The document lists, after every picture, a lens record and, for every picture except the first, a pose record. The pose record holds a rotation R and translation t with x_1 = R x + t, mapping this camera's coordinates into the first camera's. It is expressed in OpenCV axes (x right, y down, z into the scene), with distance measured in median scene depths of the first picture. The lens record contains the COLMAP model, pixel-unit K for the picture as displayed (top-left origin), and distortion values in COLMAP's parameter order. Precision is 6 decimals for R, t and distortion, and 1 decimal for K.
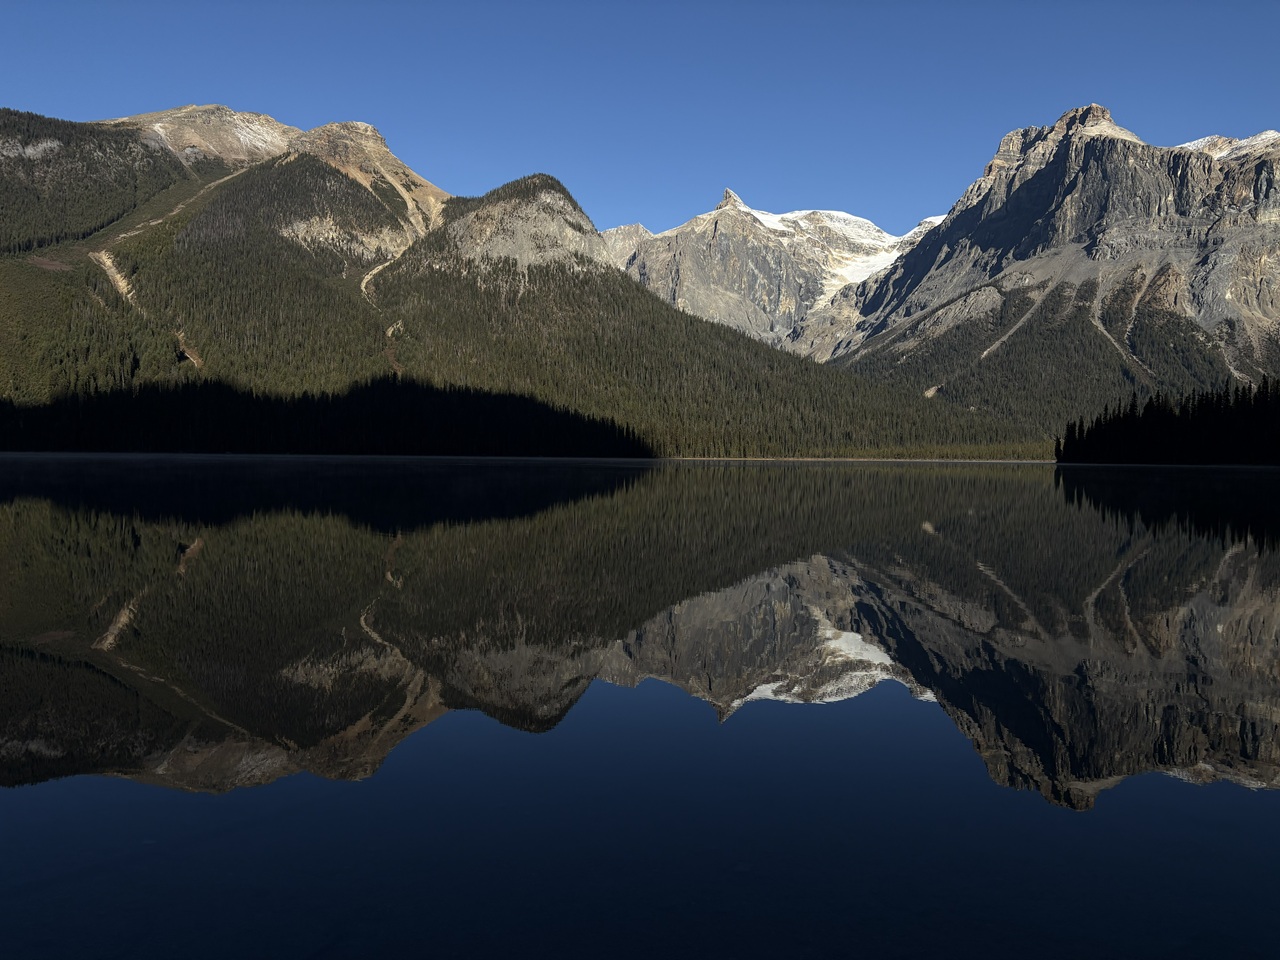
lens RADIAL K [[954.4, 0, 640.0], [0, 954.4, 480.0], [0, 0, 1]] dist [0.016429, -0.032662]
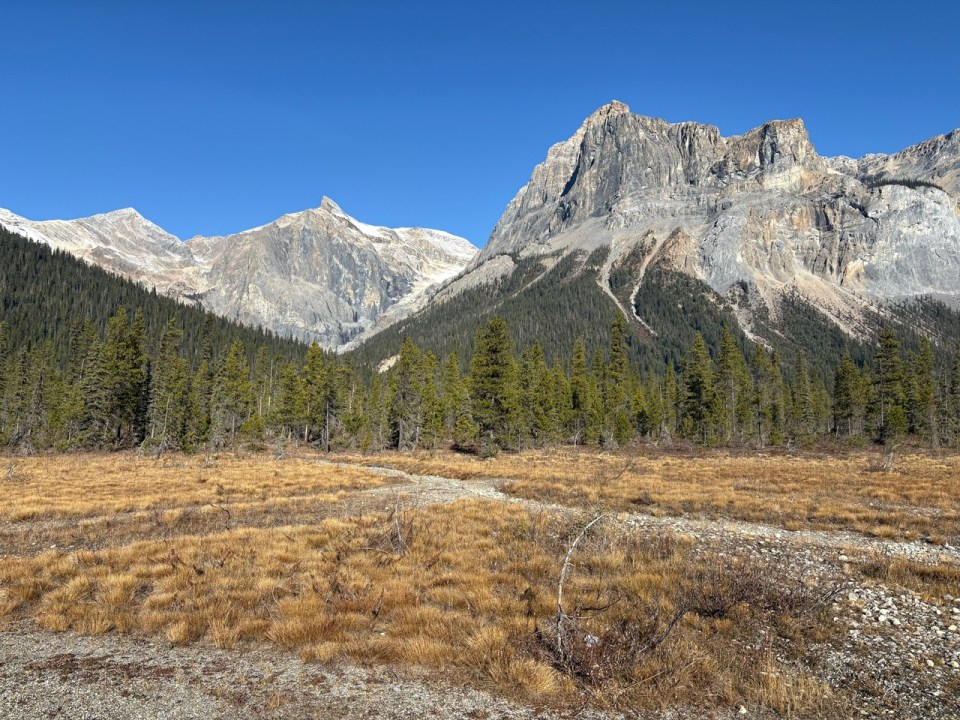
lens RADIAL K [[715.8, 0, 480.0], [0, 715.8, 360.0], [0, 0, 1]] dist [0.016429, -0.032662]
pose [[0.983777, 0.013682, 0.178873, 0.224668], [0.011186, 0.990469, -0.137283, -0.005837], [-0.179046, 0.137057, 0.974247, 0.349768]]
